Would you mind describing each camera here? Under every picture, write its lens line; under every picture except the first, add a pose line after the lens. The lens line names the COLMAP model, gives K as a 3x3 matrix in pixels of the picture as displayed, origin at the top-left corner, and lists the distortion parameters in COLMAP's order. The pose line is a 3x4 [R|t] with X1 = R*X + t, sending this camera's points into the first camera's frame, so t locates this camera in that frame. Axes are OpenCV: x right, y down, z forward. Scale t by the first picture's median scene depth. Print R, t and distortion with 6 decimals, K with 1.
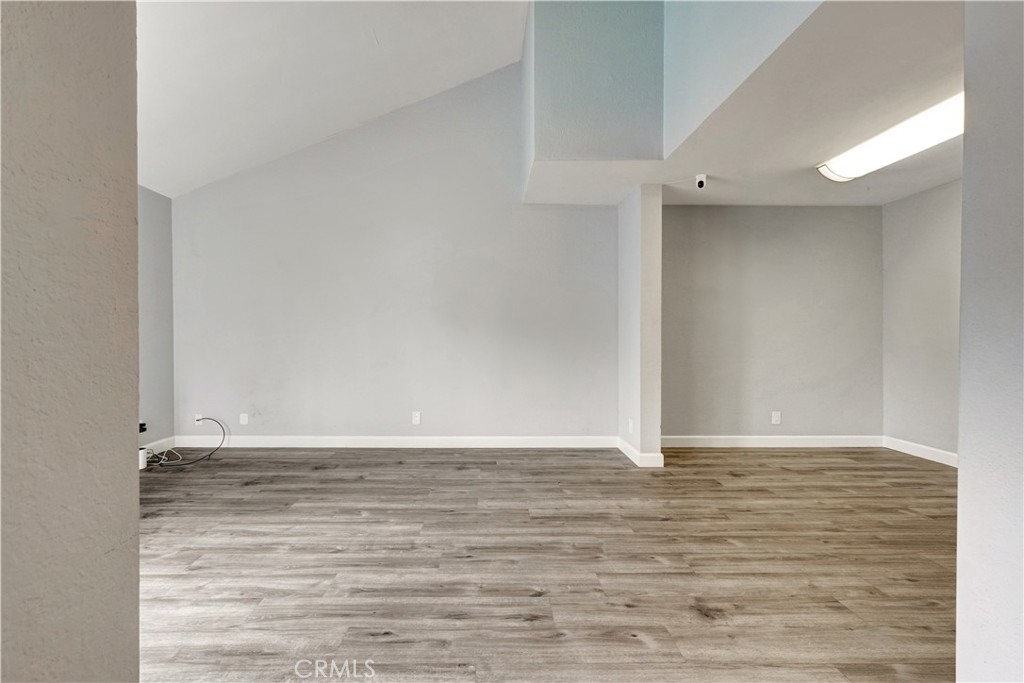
lens RADIAL K [[455.0, 0, 480.5], [0, 455.0, 339.7], [0, 0, 1]] dist [0.014323, 0.000081]
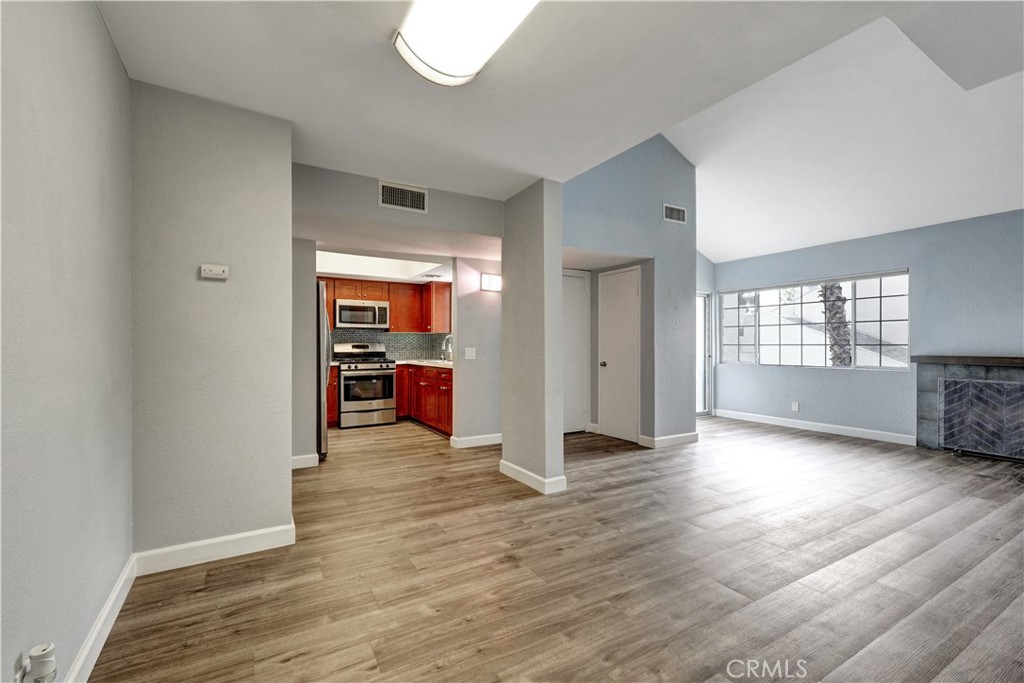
lens RADIAL K [[452.8, 0, 505.6], [0, 452.8, 349.5], [0, 0, 1]] dist [0.003319, 0.000005]
pose [[-0.865097, 0.006345, -0.501564, 1.372446], [-0.005073, 0.999758, 0.021398, -0.027996], [0.501578, 0.021056, -0.864856, 1.620324]]
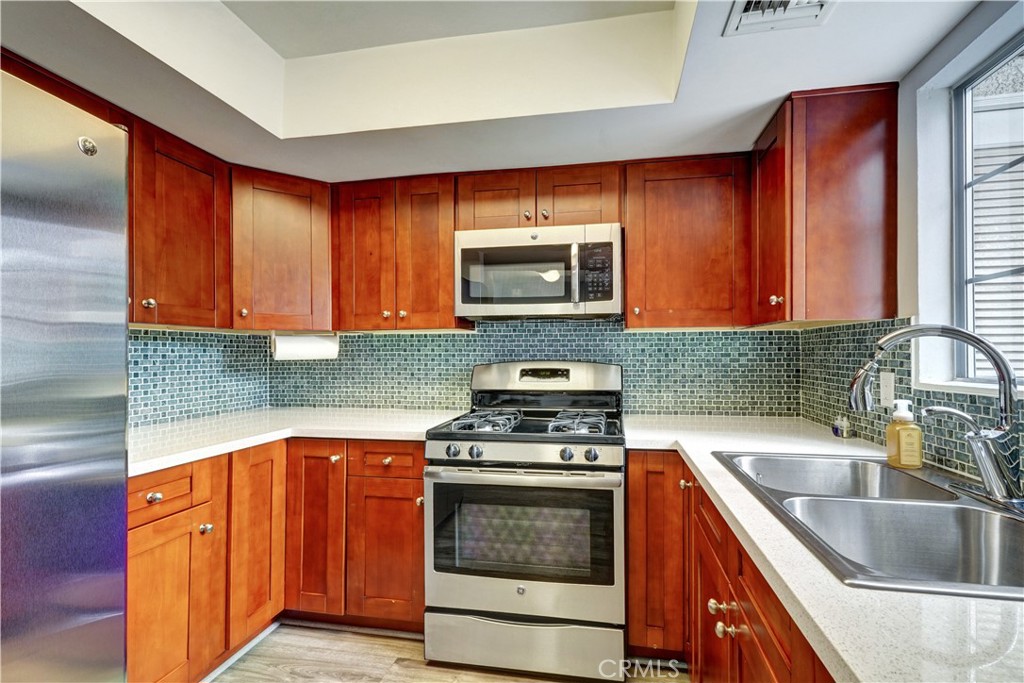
lens RADIAL K [[452.8, 0, 505.6], [0, 452.8, 349.5], [0, 0, 1]] dist [0.003319, 0.000005]
pose [[-0.979026, 0.002994, 0.203712, 0.823689], [0.005802, 0.999896, 0.013189, -0.039543], [-0.203652, 0.014094, -0.978942, 0.192334]]
